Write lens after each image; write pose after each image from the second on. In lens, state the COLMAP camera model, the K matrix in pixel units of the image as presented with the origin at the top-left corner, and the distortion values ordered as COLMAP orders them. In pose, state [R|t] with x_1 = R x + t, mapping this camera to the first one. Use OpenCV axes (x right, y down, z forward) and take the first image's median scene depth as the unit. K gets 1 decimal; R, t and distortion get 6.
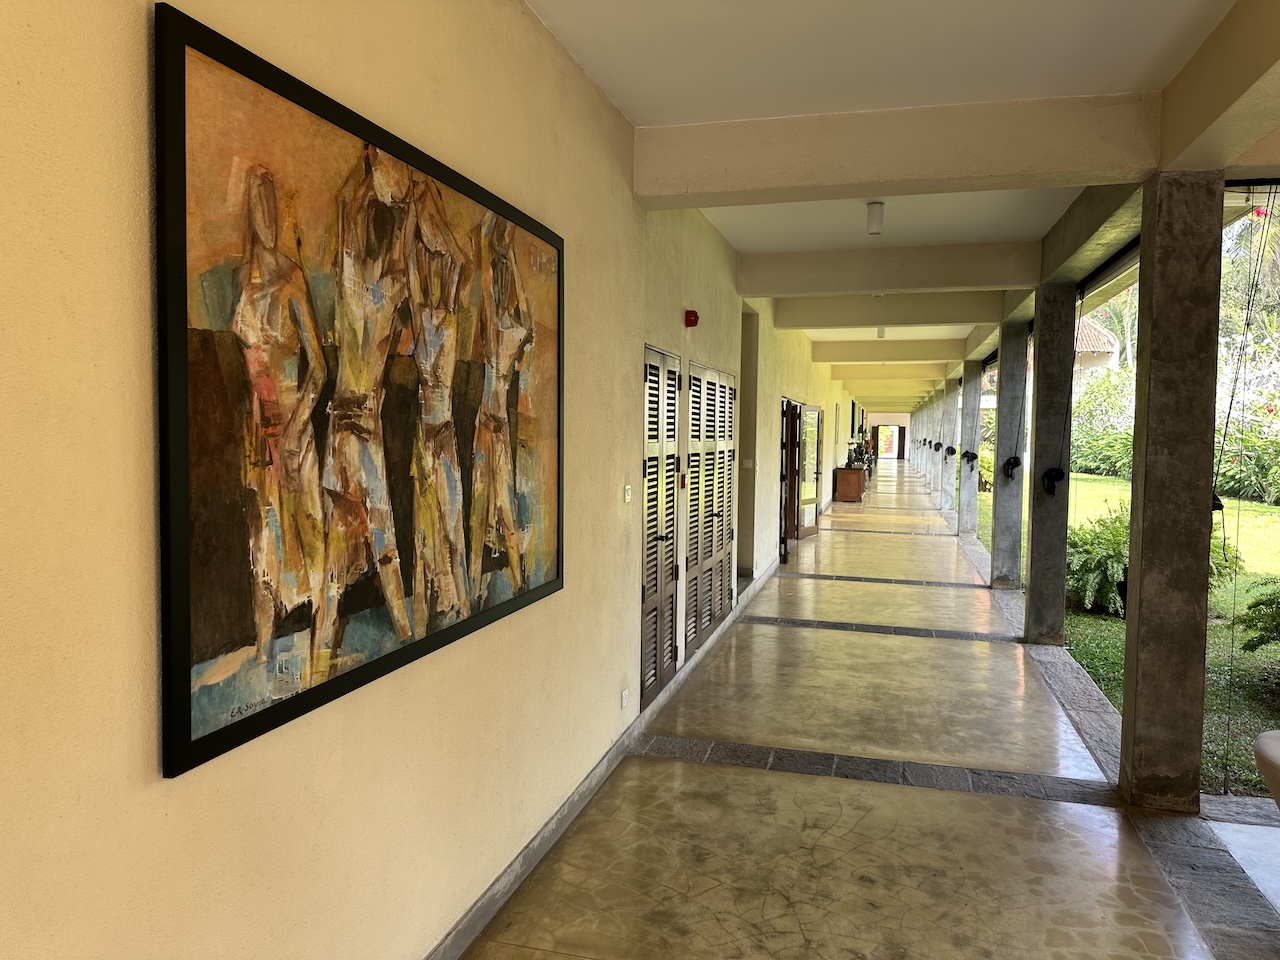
lens RADIAL K [[913.5, 0, 638.6], [0, 913.5, 476.2], [0, 0, 1]] dist [0.020833, -0.019588]
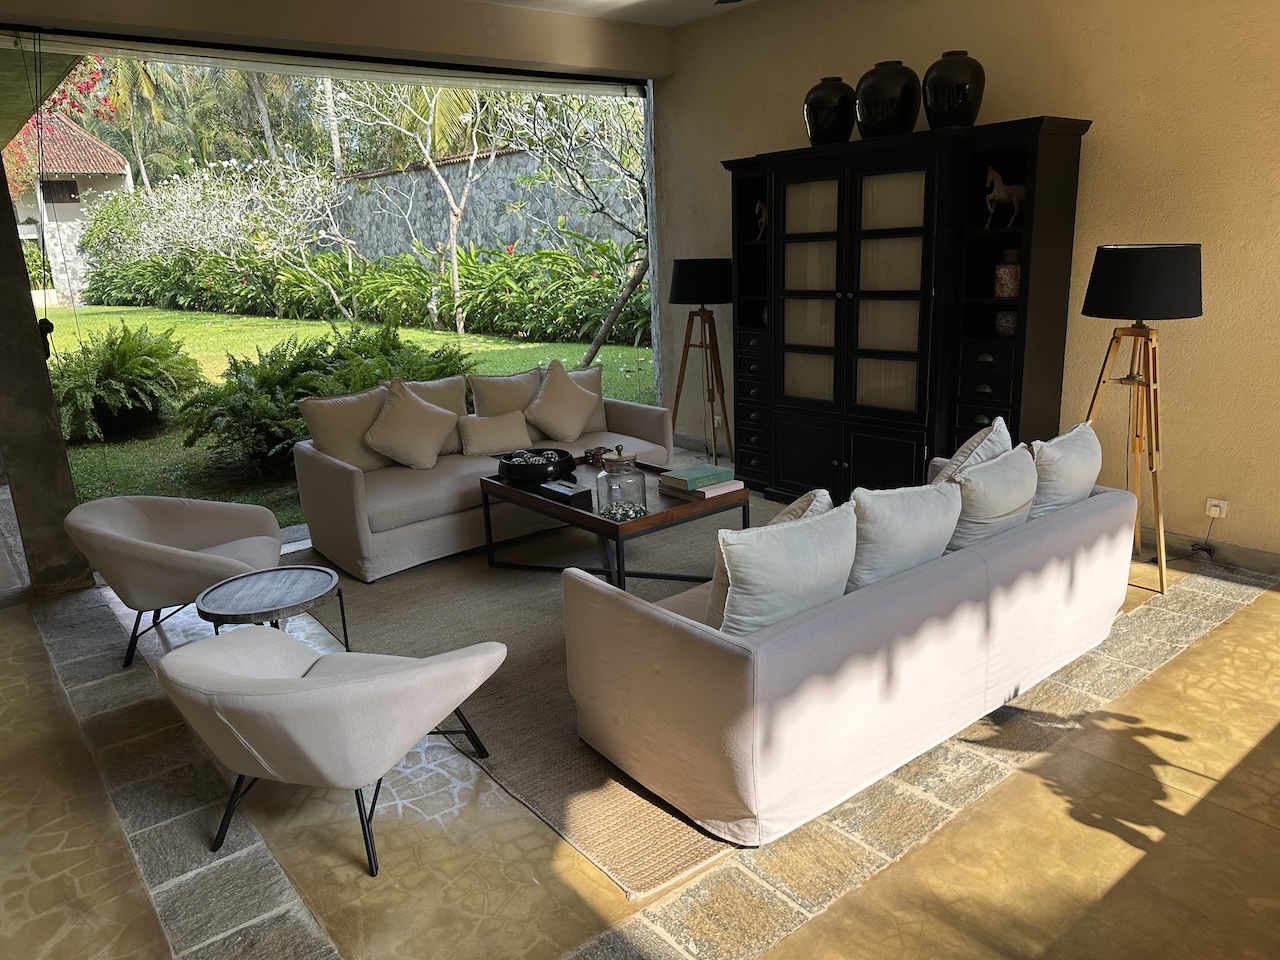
lens RADIAL K [[913.5, 0, 640.3], [0, 913.5, 484.4], [0, 0, 1]] dist [0.020833, -0.019588]
pose [[0.585367, -0.250691, 0.771038, 0.058697], [0.098967, 0.965978, 0.238938, 0.008777], [-0.804705, -0.063559, 0.590262, -0.133220]]
